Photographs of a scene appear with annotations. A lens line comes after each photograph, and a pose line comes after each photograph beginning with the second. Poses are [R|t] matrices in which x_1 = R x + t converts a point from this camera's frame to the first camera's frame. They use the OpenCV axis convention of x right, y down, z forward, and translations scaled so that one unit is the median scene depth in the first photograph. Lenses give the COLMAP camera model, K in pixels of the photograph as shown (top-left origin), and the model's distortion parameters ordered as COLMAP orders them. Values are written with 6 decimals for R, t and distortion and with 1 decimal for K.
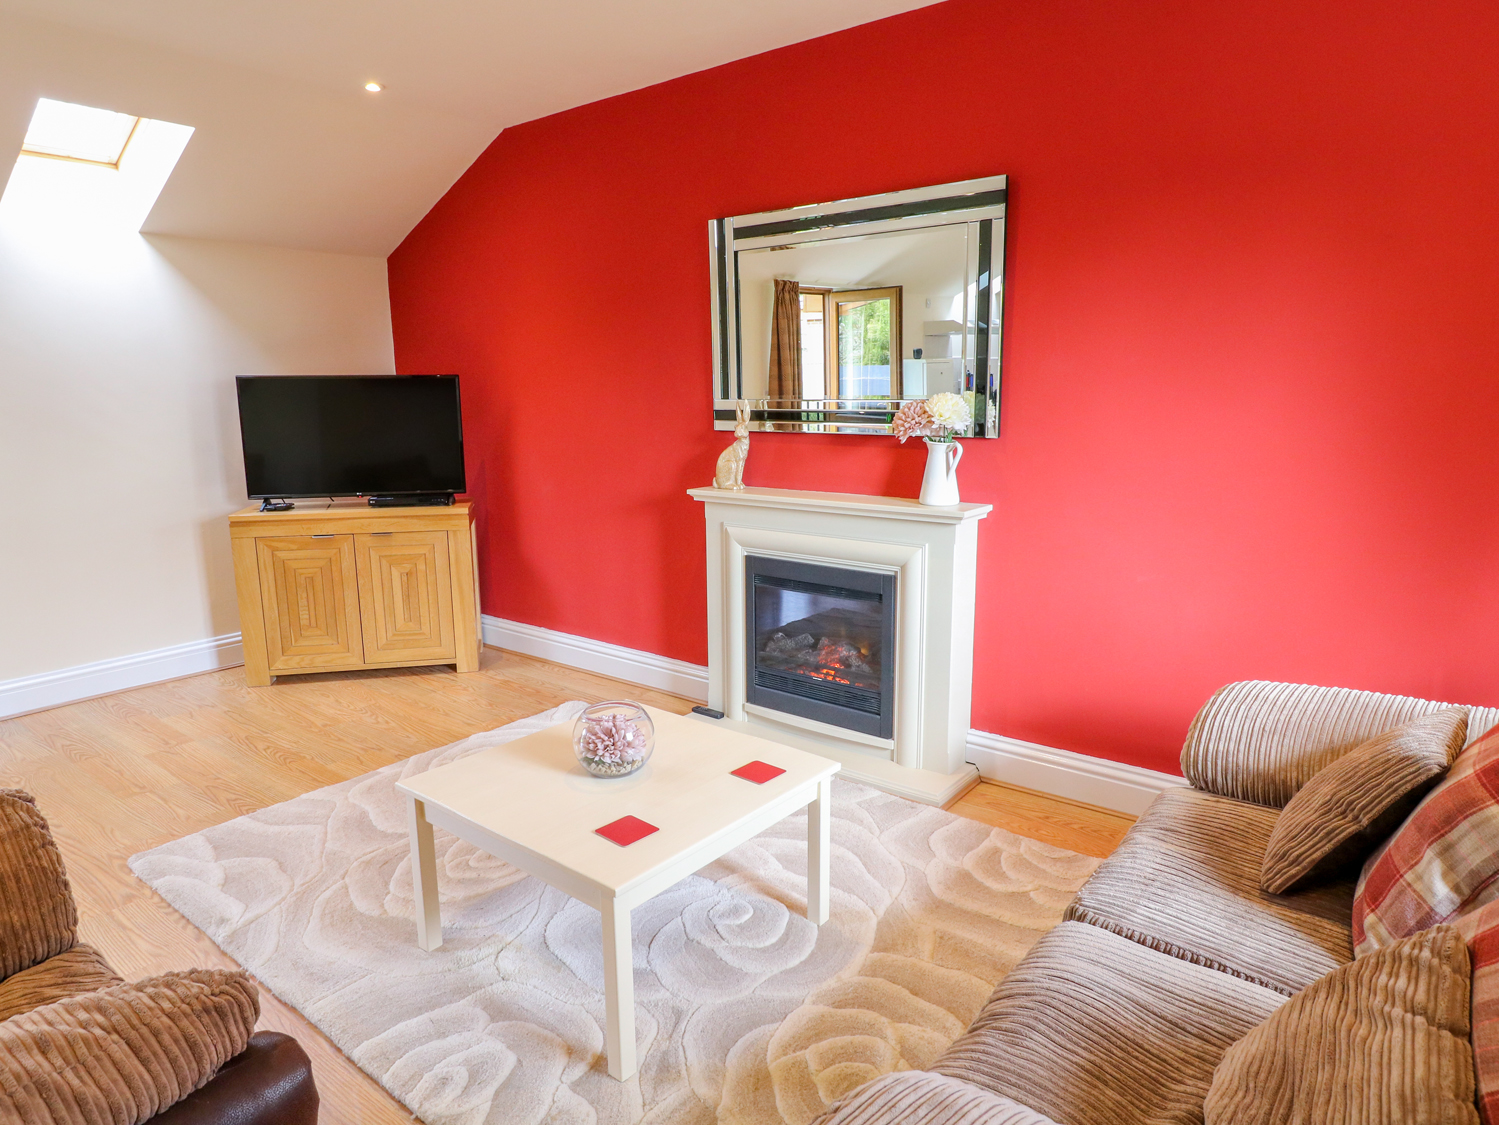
lens RADIAL K [[914.2, 0, 749.2], [0, 914.2, 555.0], [0, 0, 1]] dist [0.005158, -0.028863]
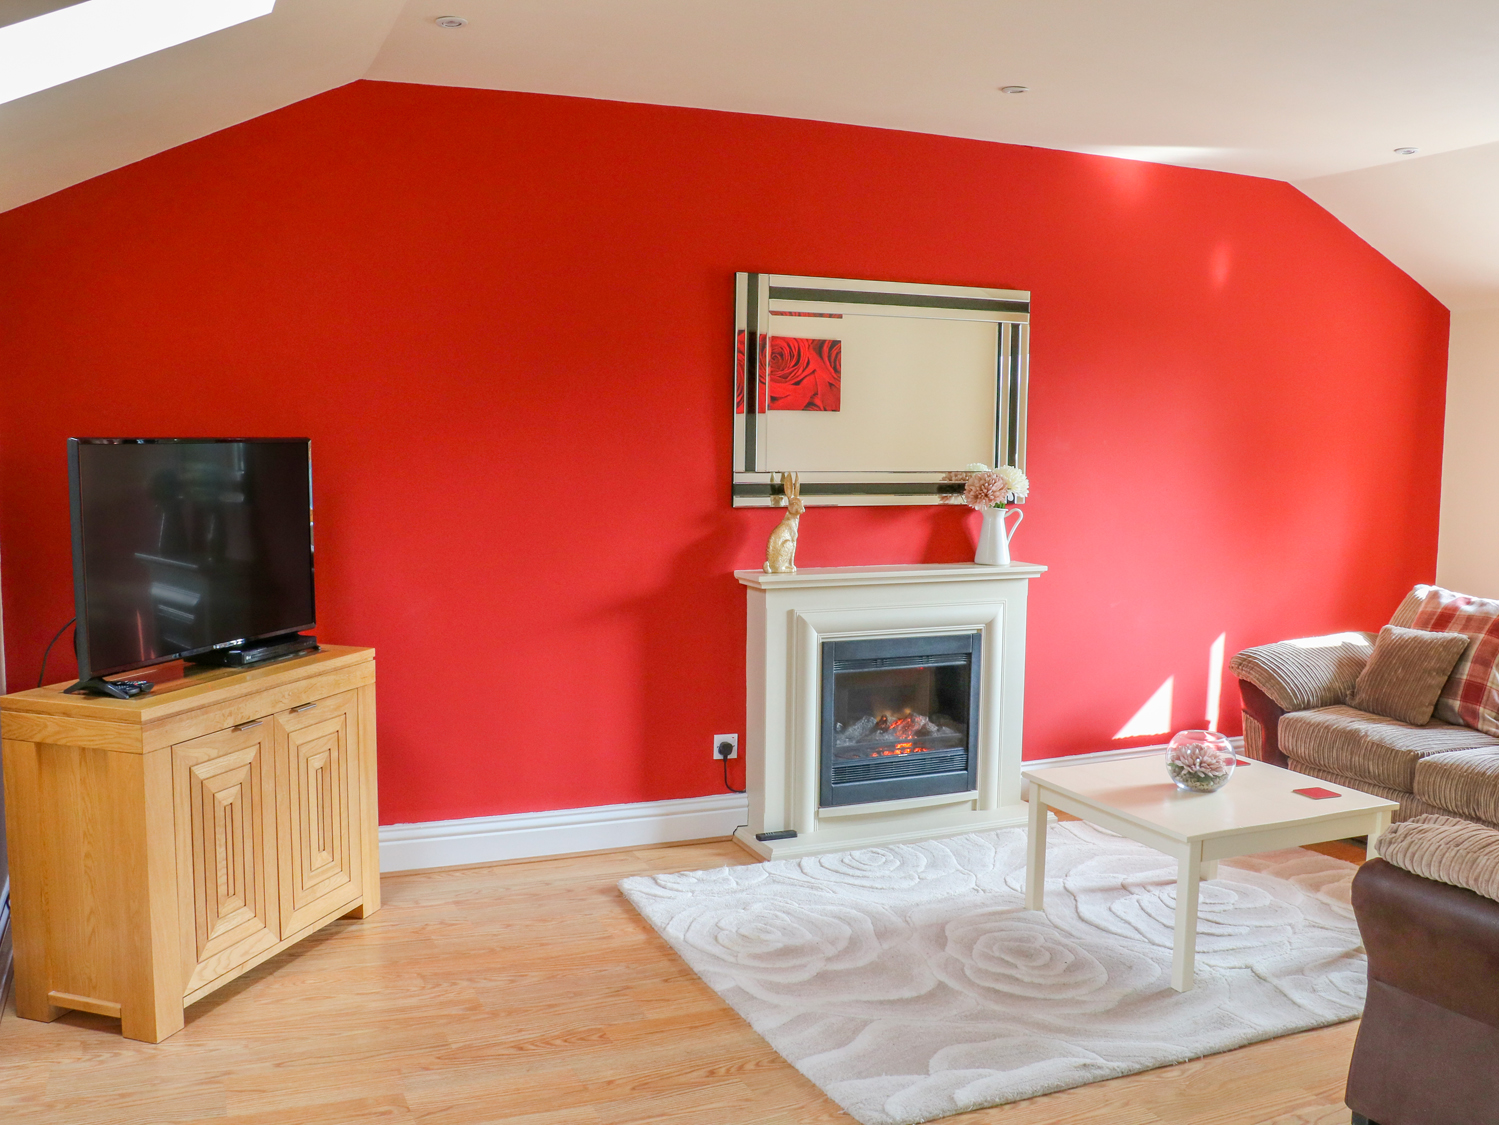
lens RADIAL K [[1365.2, 0, 749.5], [0, 1365.2, 562.5], [0, 0, 1]] dist [-0.185602, 0.130346]
pose [[0.482606, -0.067535, 0.873230, -1.273070], [0.148286, 0.988929, -0.005470, -0.085503], [-0.863194, 0.132128, 0.487277, 0.415172]]
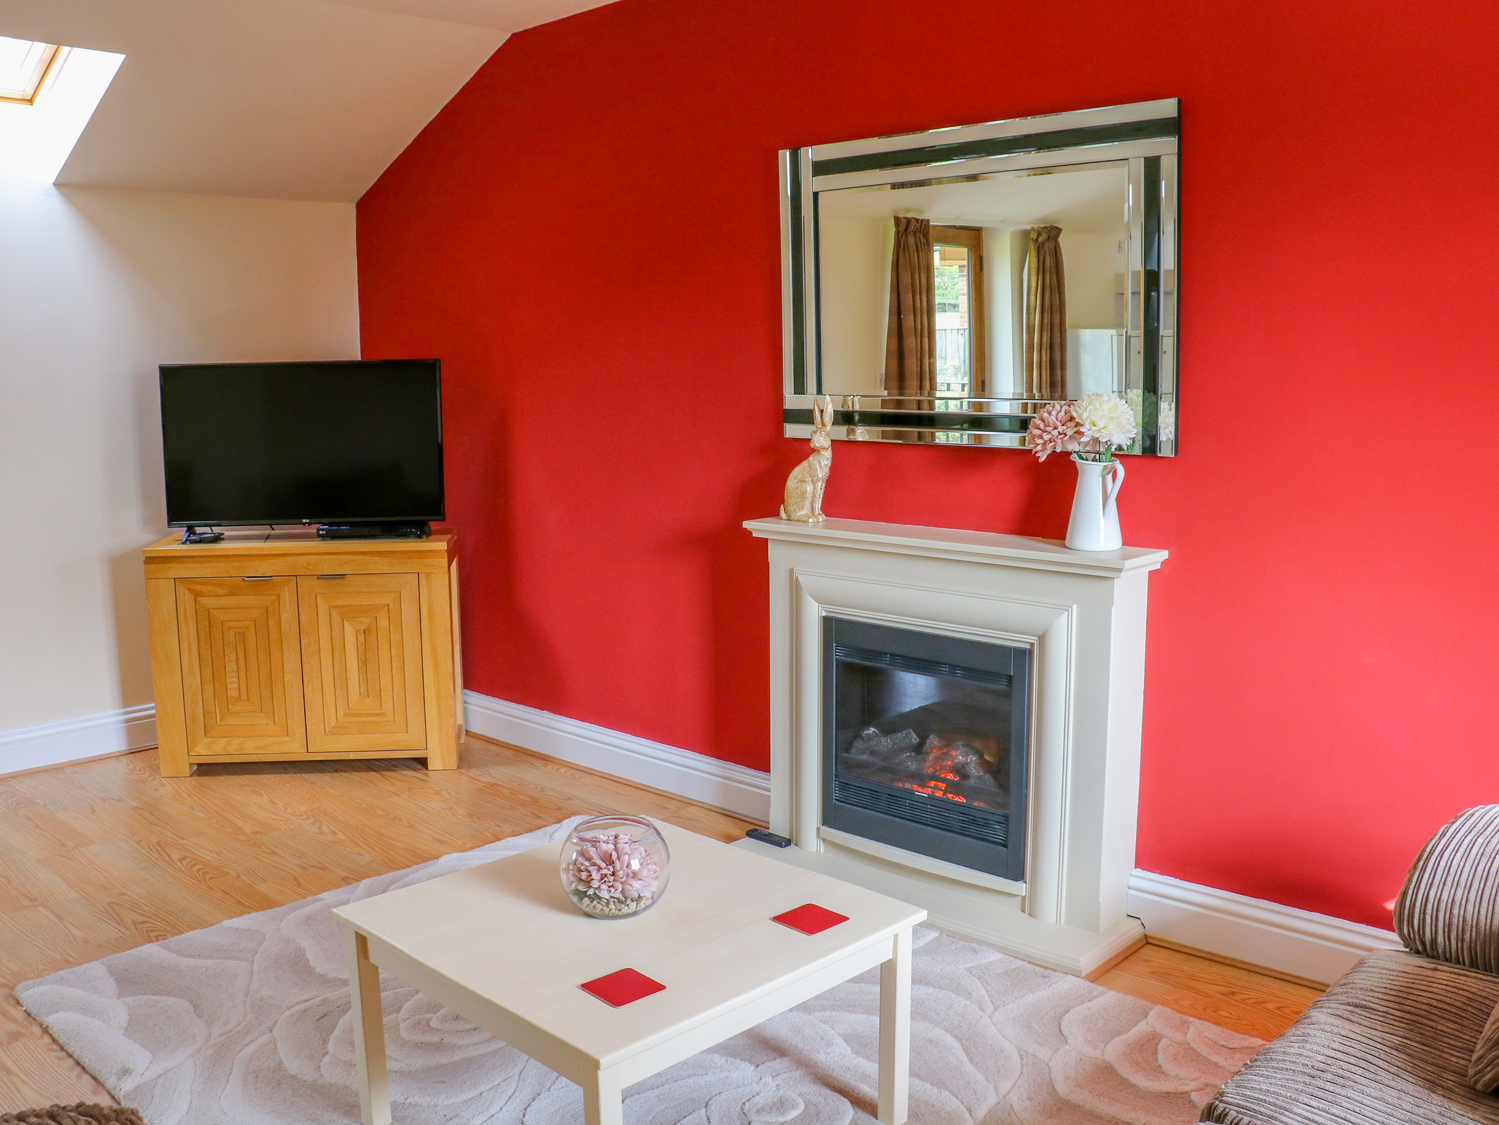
lens RADIAL K [[1365.2, 0, 749.5], [0, 1365.2, 562.5], [0, 0, 1]] dist [-0.185602, 0.130346]
pose [[0.995712, 0.014030, -0.091438, 0.036325], [-0.017034, 0.999338, -0.032153, -0.006504], [0.090926, 0.033573, 0.995292, -0.051202]]
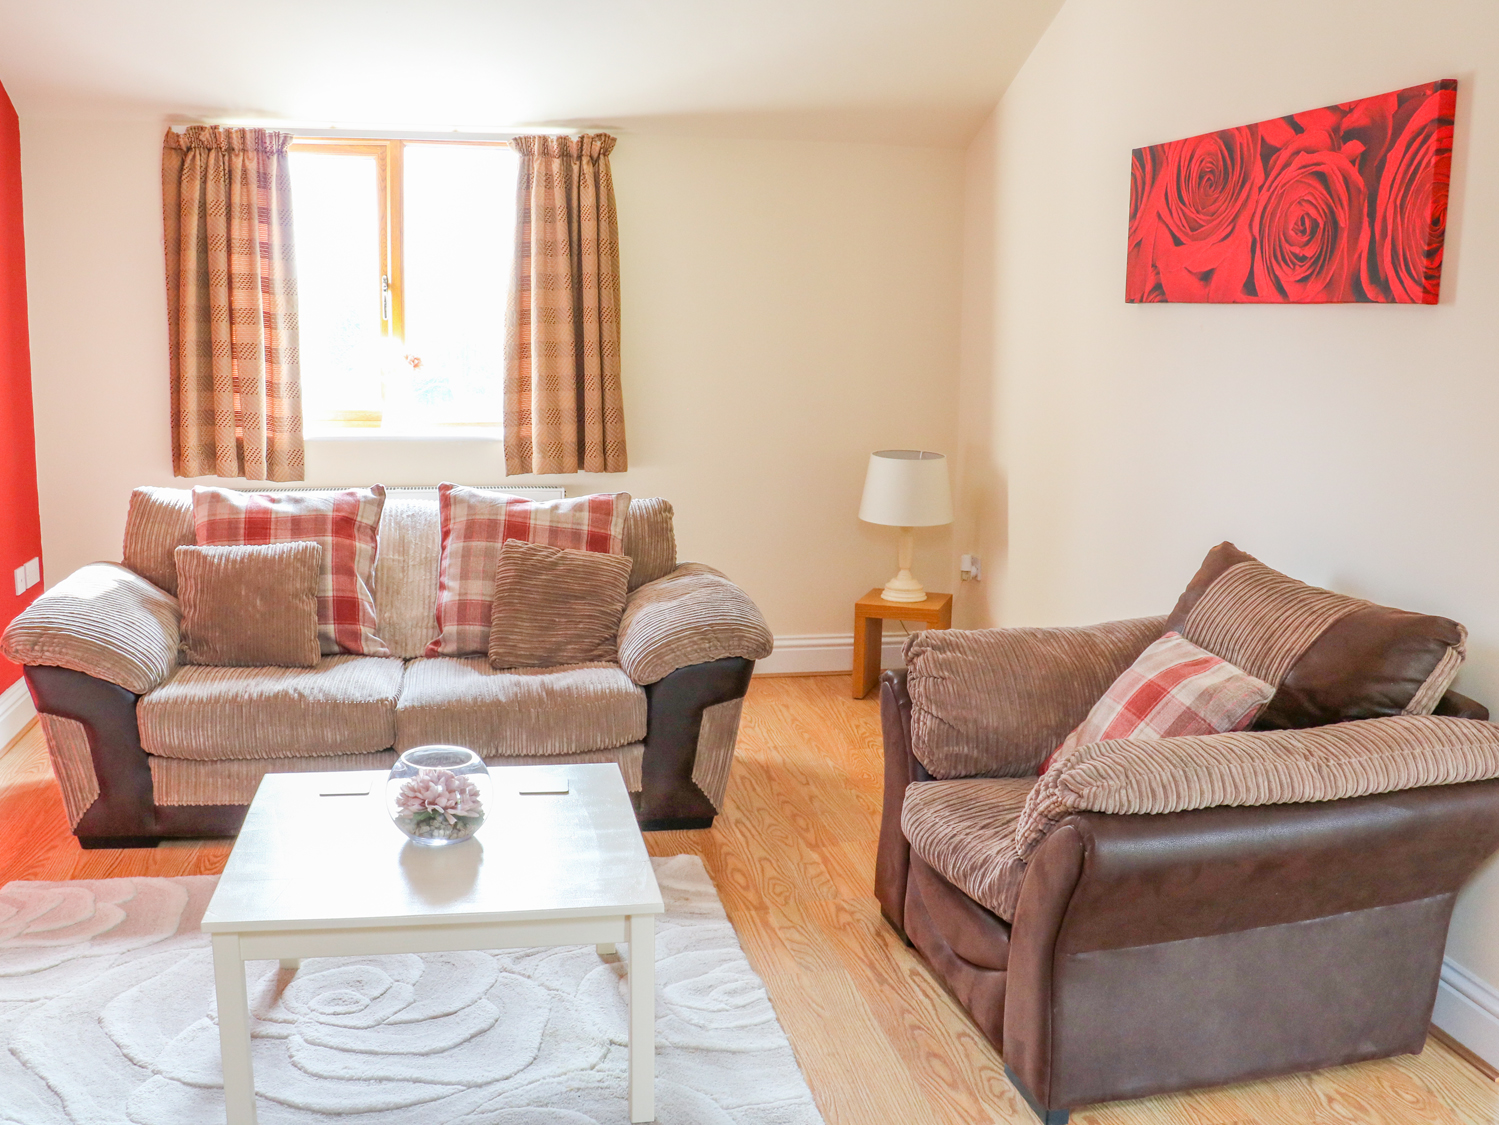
lens RADIAL K [[1419.0, 0, 743.6], [0, 1419.0, 573.3], [0, 0, 1]] dist [-0.178015, 0.169021]
pose [[-0.758835, -0.122312, 0.639695, -0.708885], [0.106238, 0.945805, 0.306865, -0.202958], [-0.642560, 0.300820, -0.704716, 1.064647]]
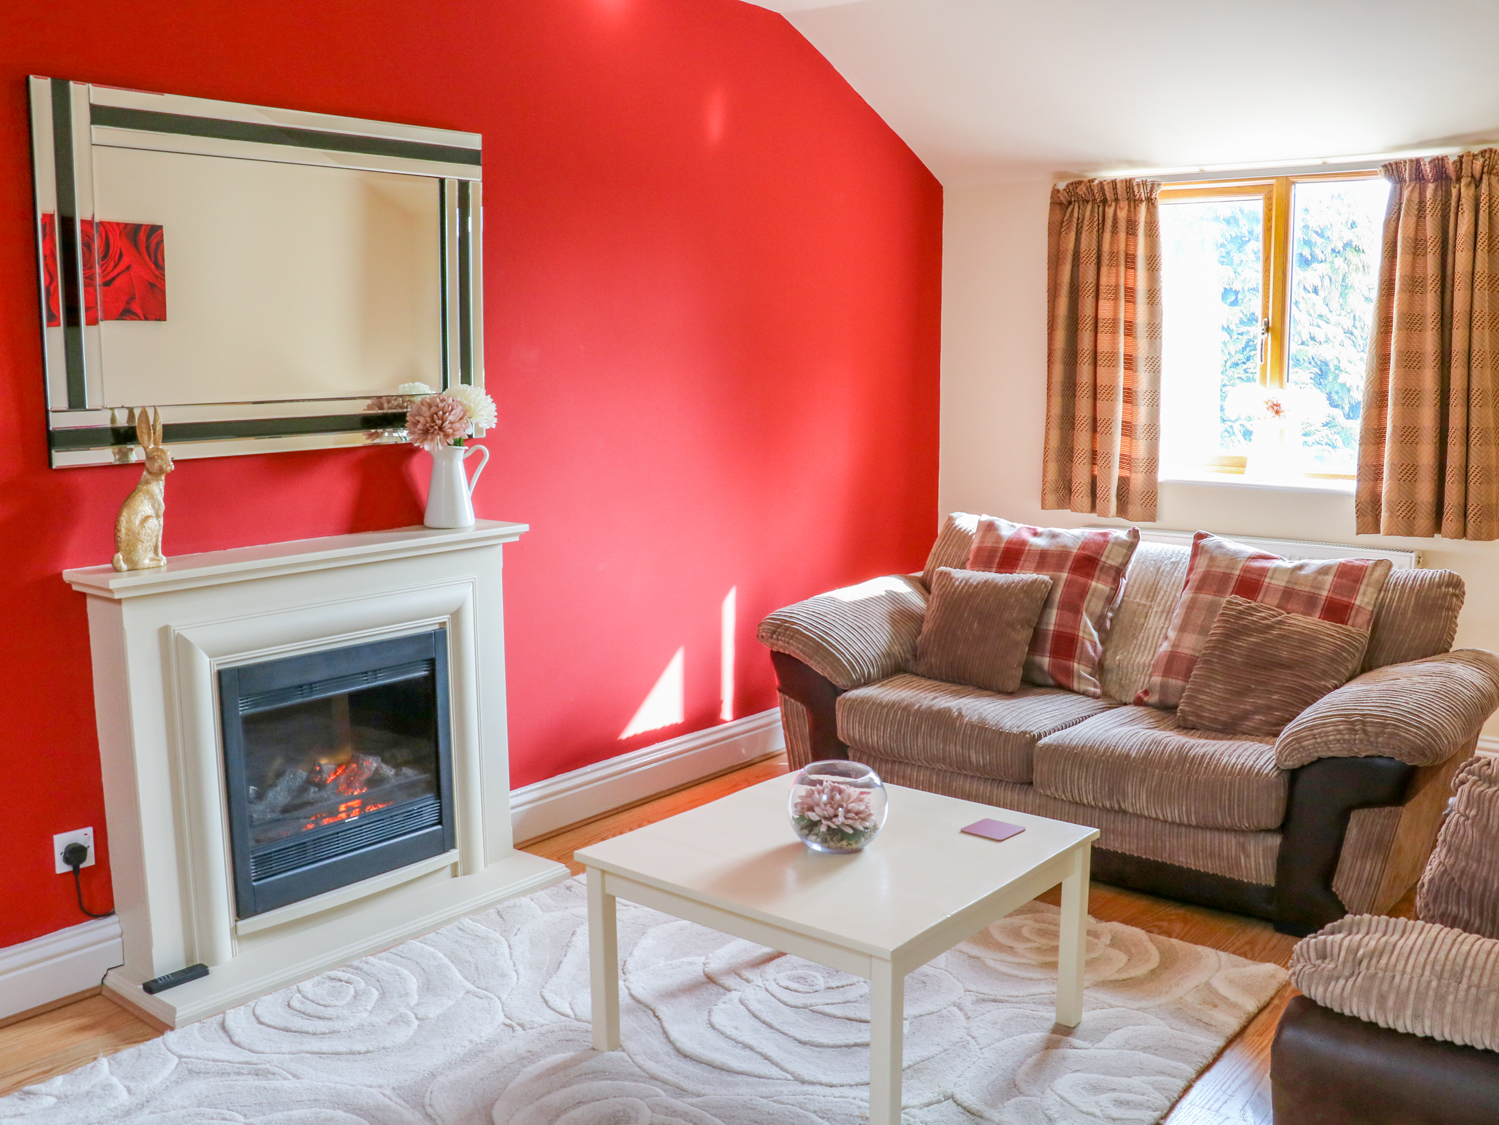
lens RADIAL K [[1419.0, 0, 743.6], [0, 1419.0, 573.3], [0, 0, 1]] dist [-0.178015, 0.169021]
pose [[0.020198, -0.145194, 0.989197, -0.903607], [0.187682, 0.972361, 0.138890, -0.126114], [-0.982022, 0.182849, 0.046890, 0.651748]]
